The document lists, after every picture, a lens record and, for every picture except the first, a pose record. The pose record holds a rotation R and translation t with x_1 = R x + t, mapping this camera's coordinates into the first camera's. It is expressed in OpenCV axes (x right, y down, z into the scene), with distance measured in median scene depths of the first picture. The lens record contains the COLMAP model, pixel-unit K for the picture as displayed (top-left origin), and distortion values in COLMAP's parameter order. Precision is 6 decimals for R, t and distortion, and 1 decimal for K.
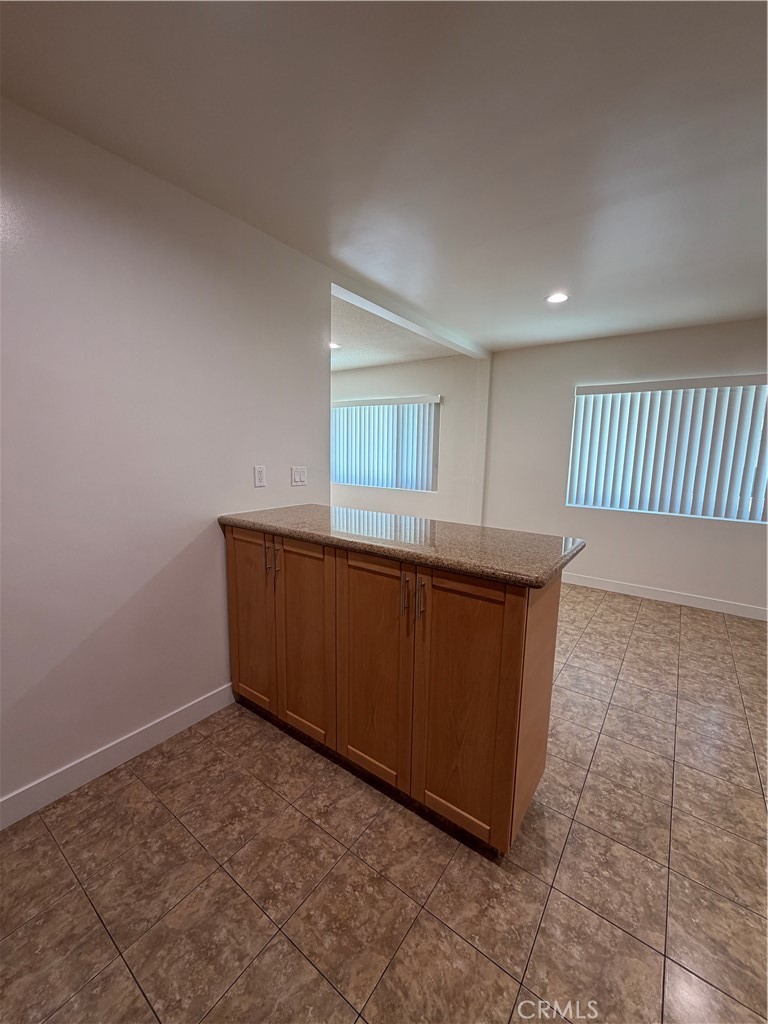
lens RADIAL K [[408.0, 0, 383.8], [0, 408.0, 511.1], [0, 0, 1]] dist [-0.001233, 0.000747]
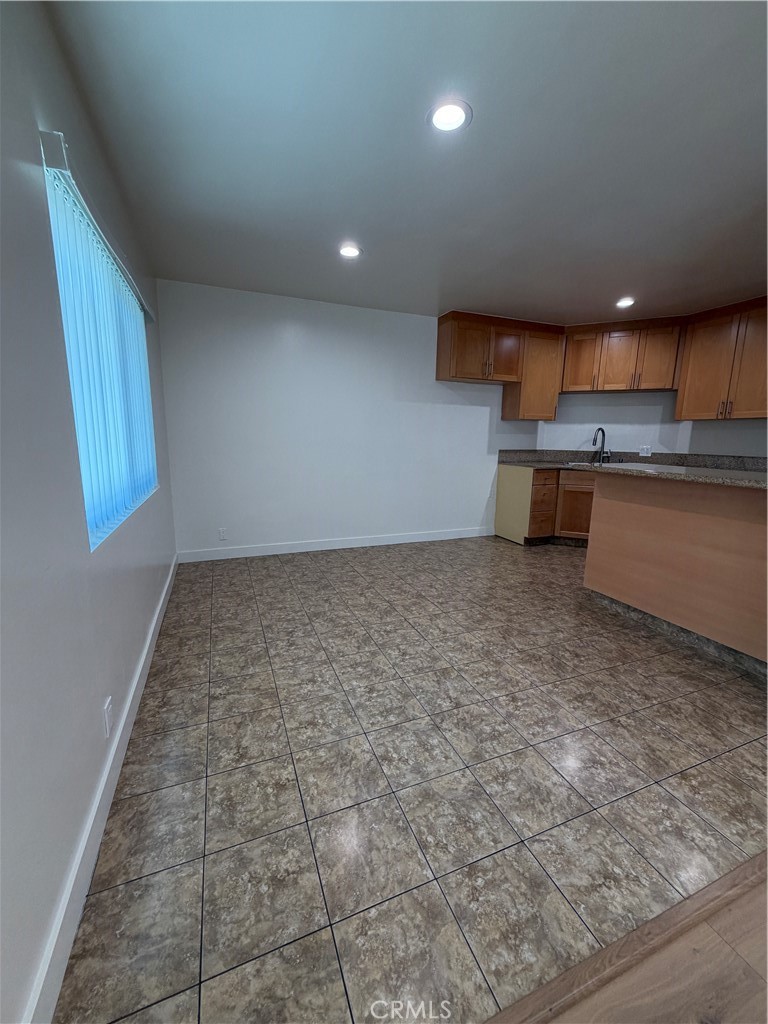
lens RADIAL K [[408.0, 0, 383.4], [0, 408.0, 510.2], [0, 0, 1]] dist [-0.001233, 0.000747]
pose [[-0.849869, -0.126683, 0.511541, 0.234932], [0.049103, 0.947419, 0.316207, -0.305701], [-0.524701, 0.293853, -0.798961, 2.608394]]
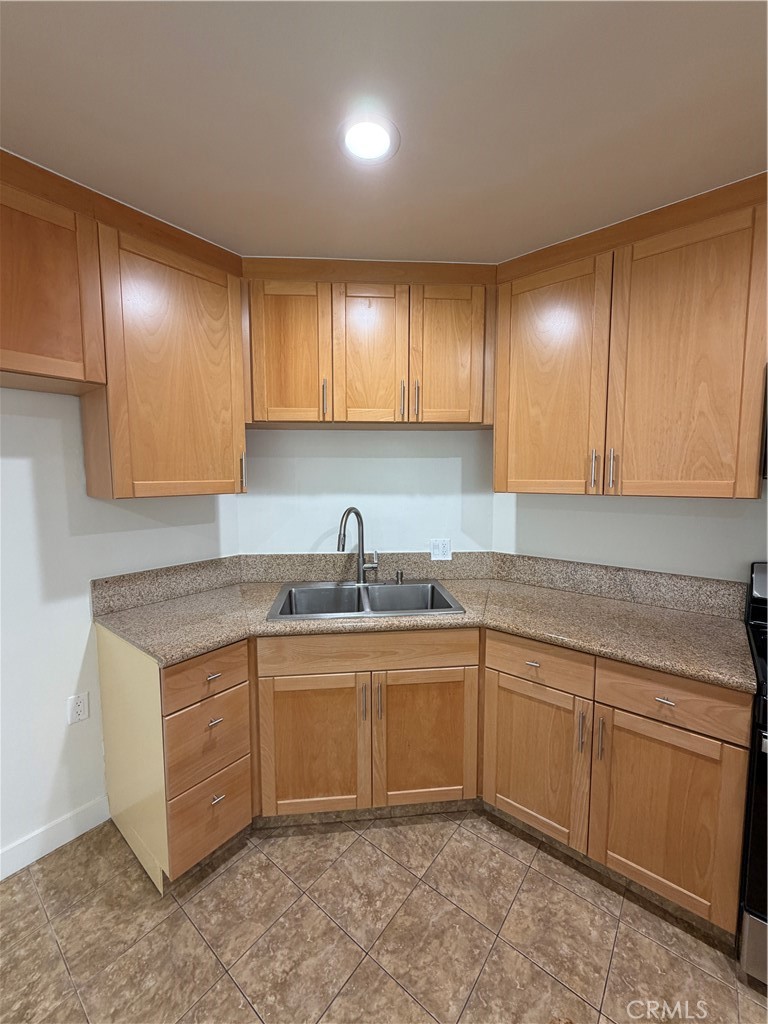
lens RADIAL K [[408.0, 0, 383.2], [0, 408.0, 510.0], [0, 0, 1]] dist [-0.001233, 0.000747]
pose [[-0.998995, -0.020496, 0.039850, 0.322325], [-0.010385, 0.970956, 0.239032, -0.176194], [-0.043592, 0.238378, -0.970194, 0.756837]]
